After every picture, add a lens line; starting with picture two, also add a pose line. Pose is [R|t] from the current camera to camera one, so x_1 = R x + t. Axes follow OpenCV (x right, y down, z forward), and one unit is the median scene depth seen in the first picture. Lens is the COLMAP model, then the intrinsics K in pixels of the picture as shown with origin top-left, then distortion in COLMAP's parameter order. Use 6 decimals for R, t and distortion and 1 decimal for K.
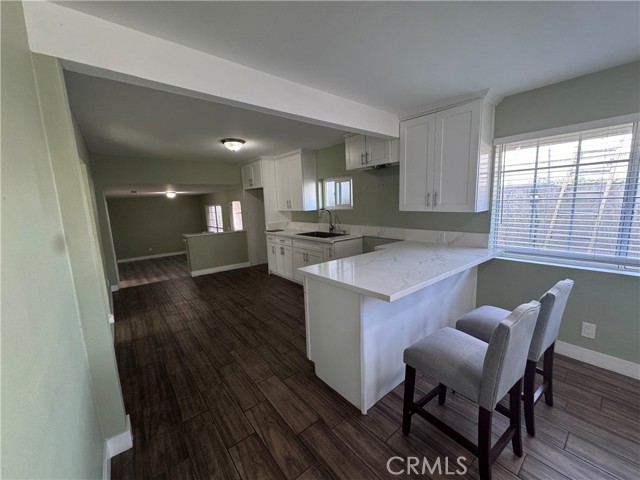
lens RADIAL K [[255.8, 0, 321.0], [0, 255.8, 242.9], [0, 0, 1]] dist [-0.000977, 0.000236]
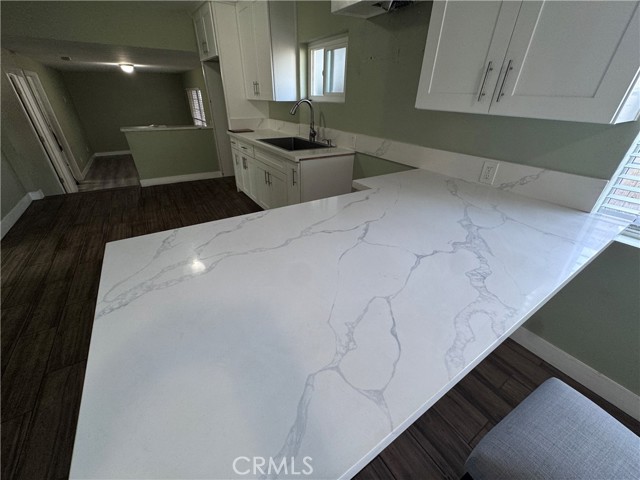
lens RADIAL K [[255.8, 0, 319.5], [0, 255.8, 239.2], [0, 0, 1]] dist [-0.000977, 0.000236]
pose [[0.992690, 0.101247, -0.065694, 0.122332], [-0.072411, 0.935085, 0.346947, -0.032692], [0.096557, -0.339654, 0.935581, 0.297211]]
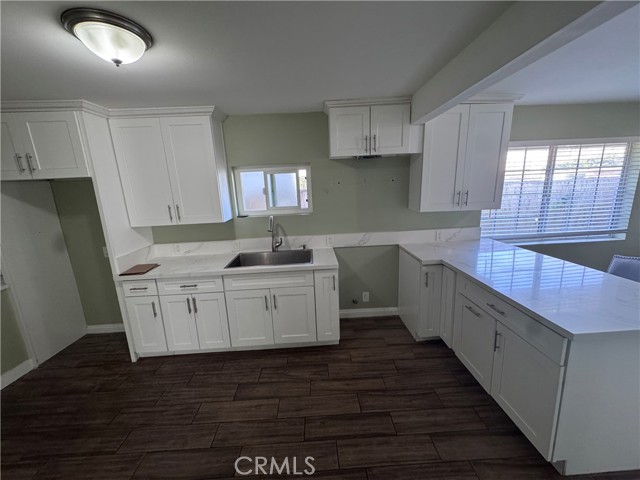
lens RADIAL K [[255.8, 0, 319.5], [0, 255.8, 242.3], [0, 0, 1]] dist [-0.000977, 0.000236]
pose [[0.607292, -0.168898, 0.776318, -0.376459], [0.149498, 0.983980, 0.097129, -0.105490], [-0.780286, 0.057072, 0.622813, 0.490495]]
